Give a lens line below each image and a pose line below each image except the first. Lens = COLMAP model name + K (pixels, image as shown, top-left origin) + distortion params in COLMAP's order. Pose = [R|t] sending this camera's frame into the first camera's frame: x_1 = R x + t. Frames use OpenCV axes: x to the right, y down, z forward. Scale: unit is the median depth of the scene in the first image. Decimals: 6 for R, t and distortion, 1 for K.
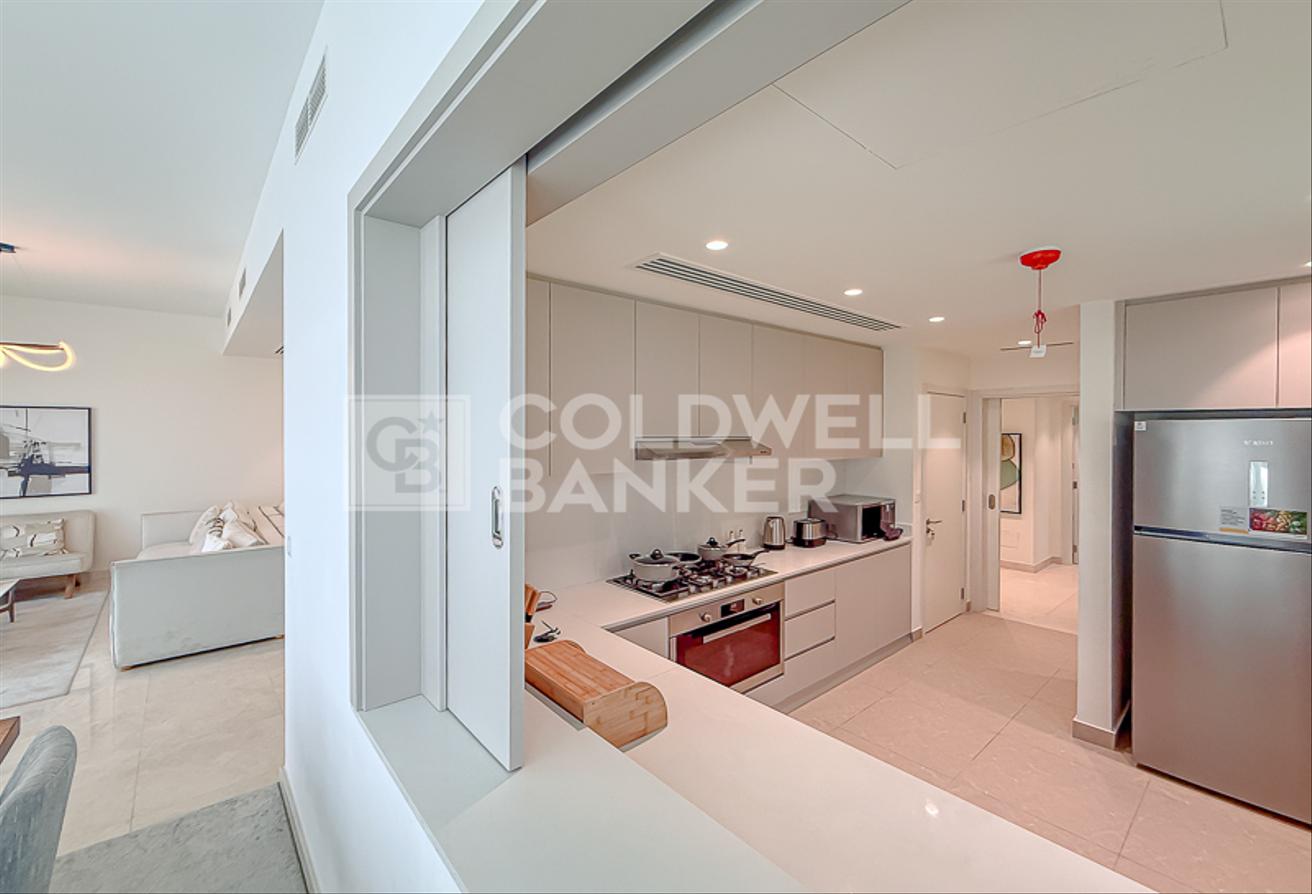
lens RADIAL K [[541.7, 0, 658.9], [0, 541.7, 435.7], [0, 0, 1]] dist [0.000545, 0.000189]
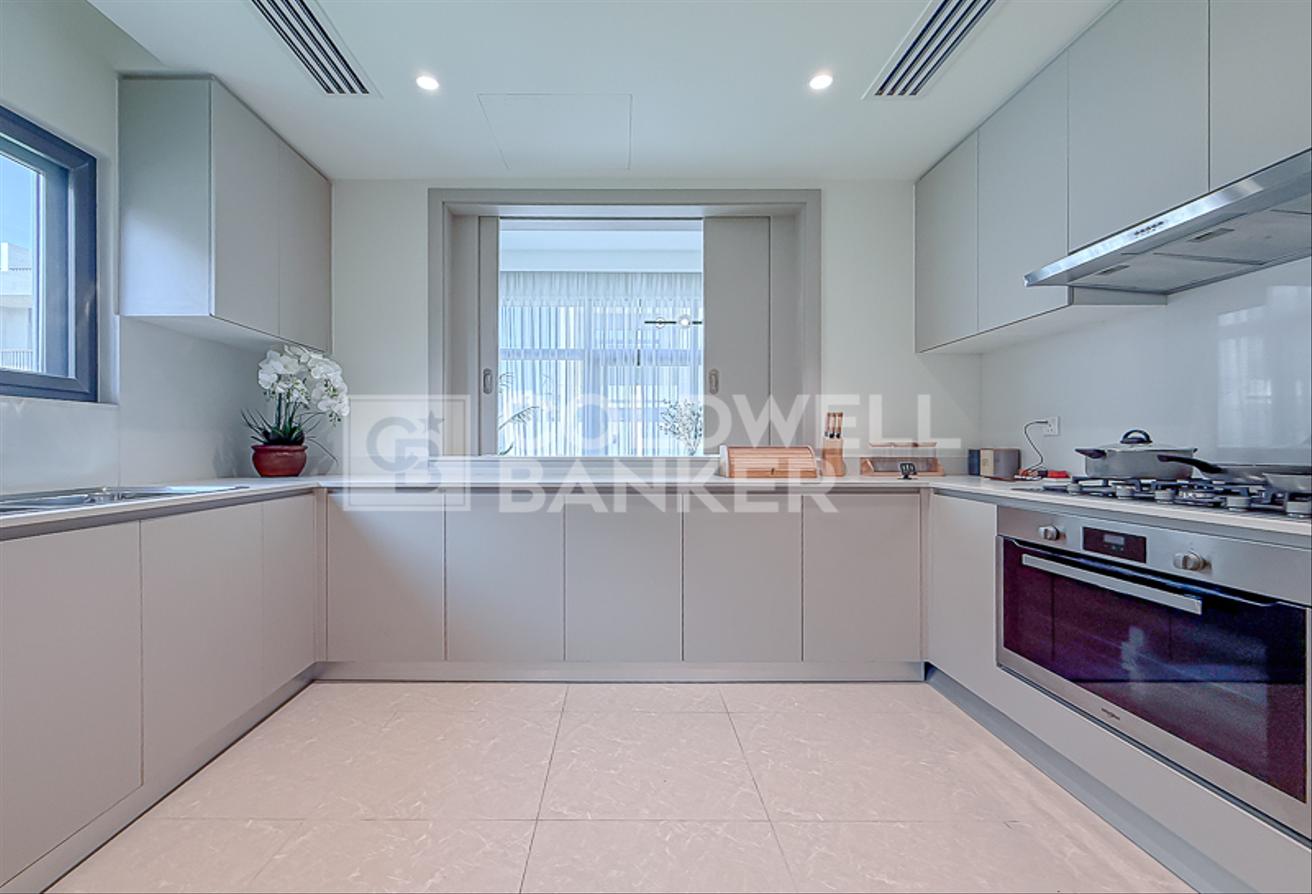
lens RADIAL K [[568.5, 0, 622.4], [0, 568.5, 452.9], [0, 0, 1]] dist [-0.000068, -0.000217]
pose [[-0.658263, 0.004323, -0.752776, 0.742528], [-0.006513, 0.999913, 0.011438, 0.214329], [0.752760, 0.012431, -0.658178, 0.919480]]
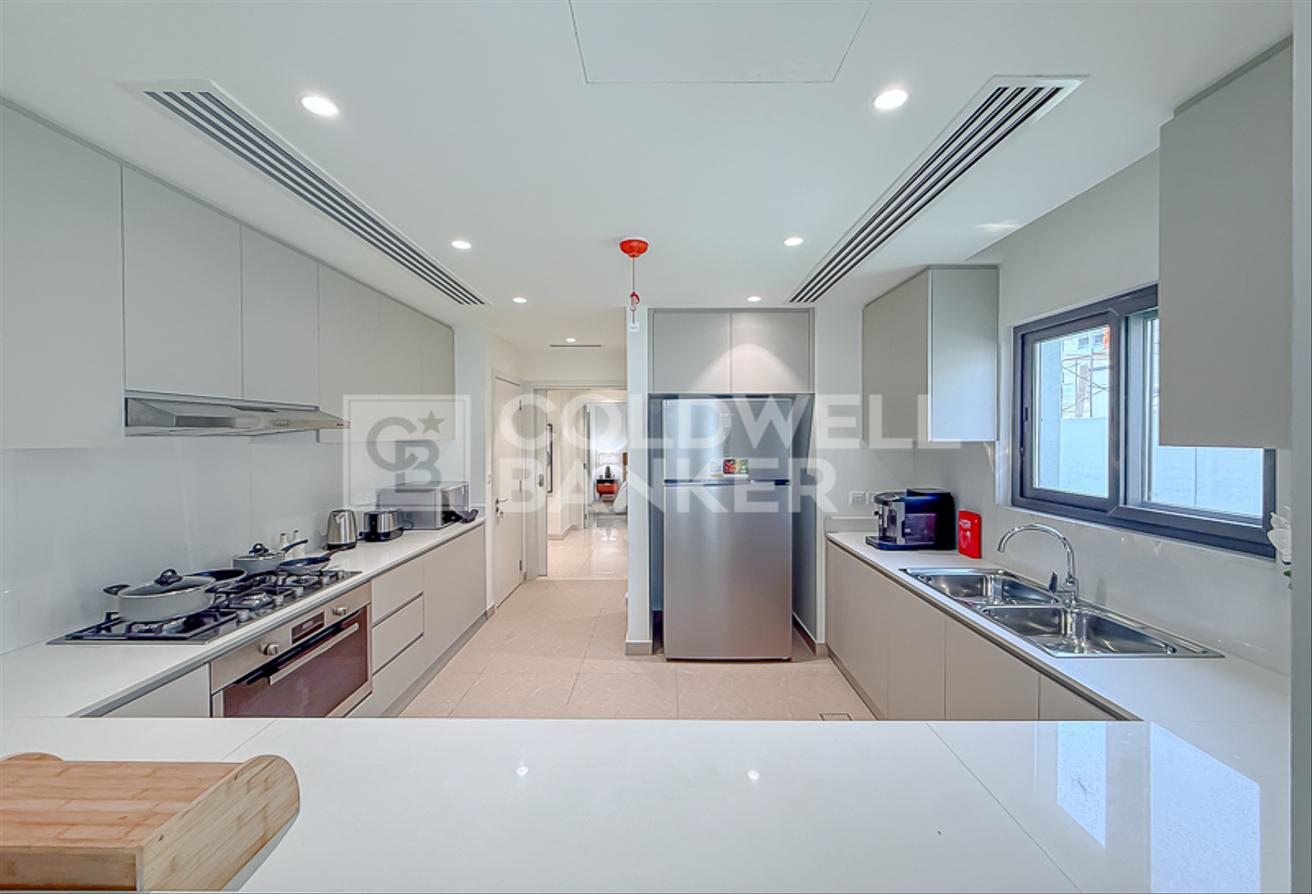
lens RADIAL K [[525.1, 0, 652.7], [0, 525.1, 442.0], [0, 0, 1]] dist [-0.000559, -0.000113]
pose [[0.668888, -0.013270, 0.743244, -0.075413], [0.009317, 0.999912, 0.009467, 0.053392], [-0.743304, 0.000593, 0.668953, 0.143296]]
